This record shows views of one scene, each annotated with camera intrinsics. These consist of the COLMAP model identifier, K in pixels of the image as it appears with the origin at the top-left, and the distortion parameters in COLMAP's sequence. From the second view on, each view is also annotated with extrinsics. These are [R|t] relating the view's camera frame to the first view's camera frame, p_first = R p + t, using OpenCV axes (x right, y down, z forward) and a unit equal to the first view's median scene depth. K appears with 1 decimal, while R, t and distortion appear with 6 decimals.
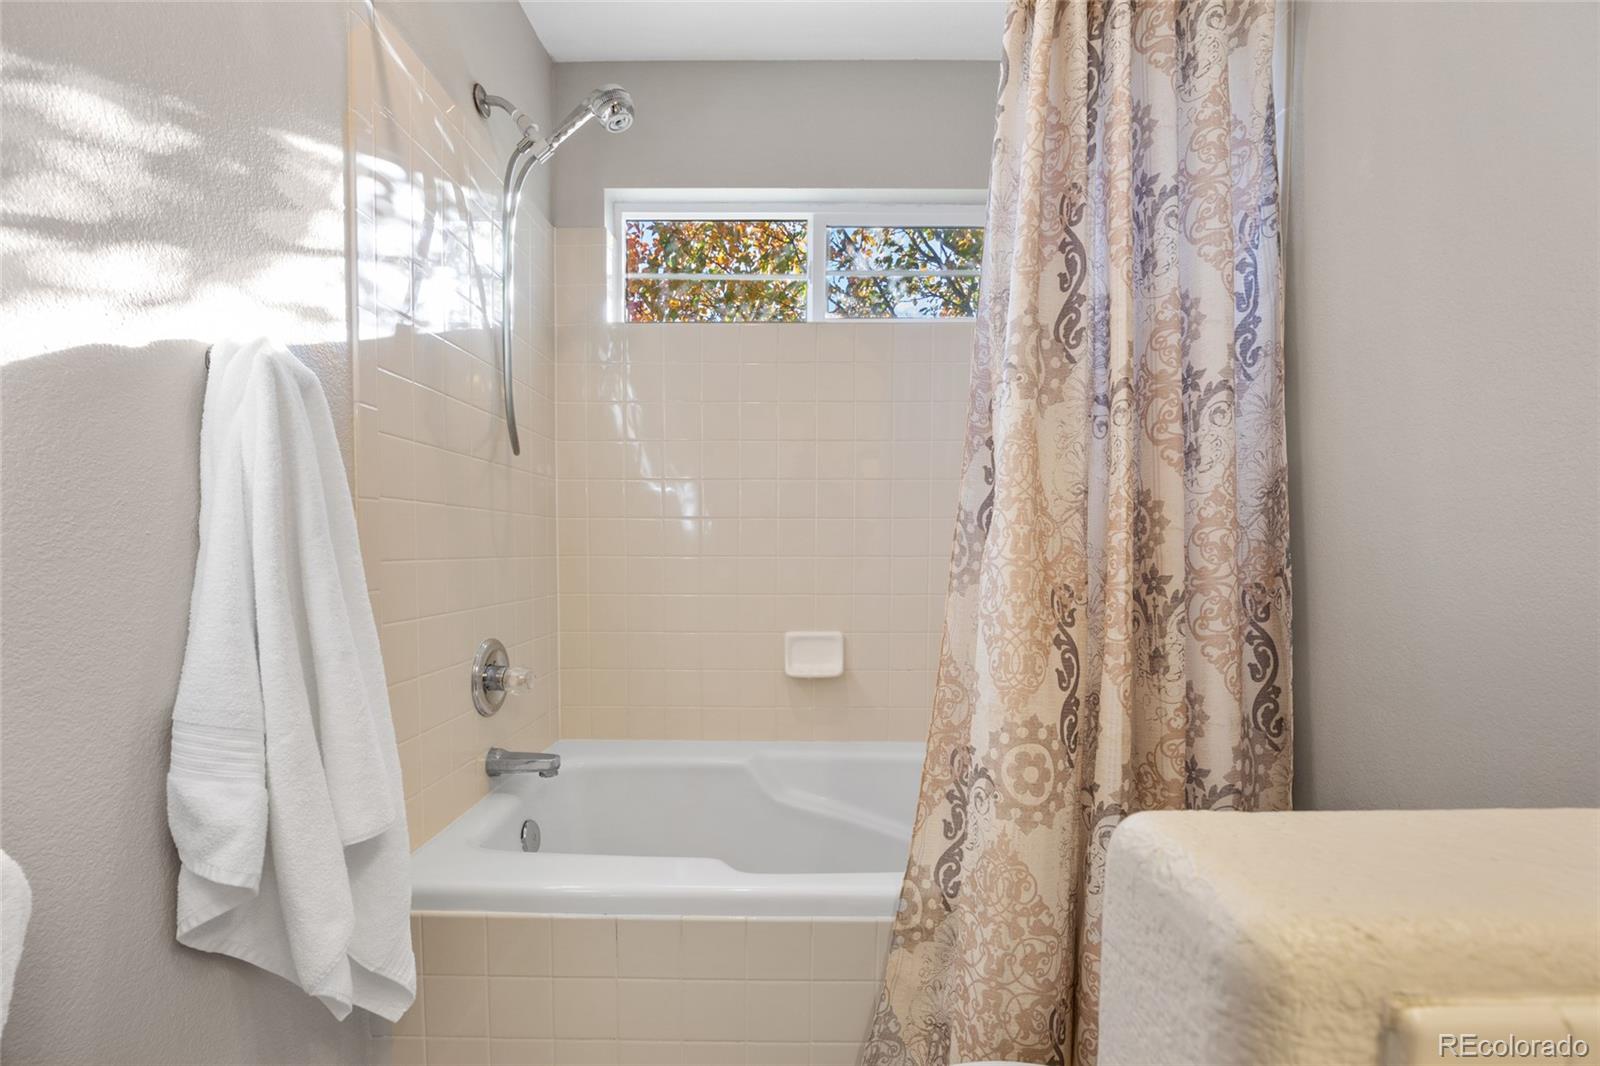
lens RADIAL K [[722.6, 0, 798.1], [0, 722.6, 601.3], [0, 0, 1]] dist [-0.021200, 0.000386]
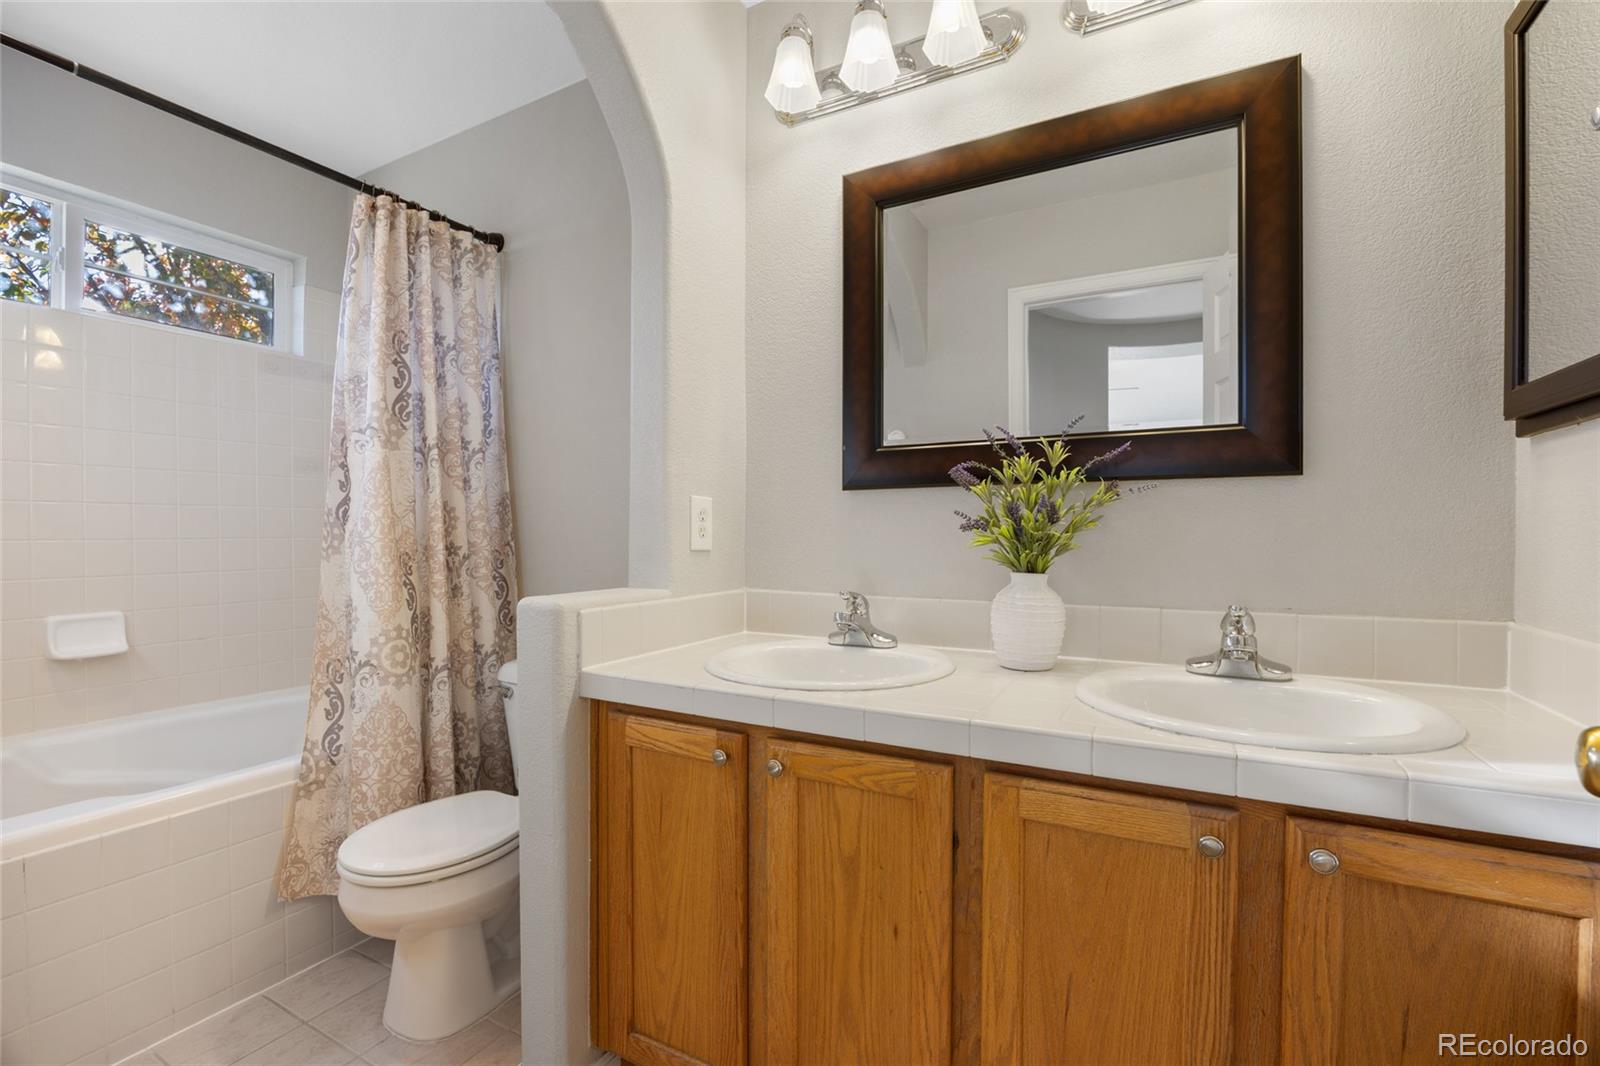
lens RADIAL K [[691.7, 0, 800.0], [0, 691.7, 533.0], [0, 0, 1]] dist [-0.014227, -0.000089]
pose [[0.480899, -0.001682, 0.876774, -0.658725], [0.063197, 0.997464, -0.032749, 0.047274], [-0.874495, 0.071158, 0.479786, -0.680086]]
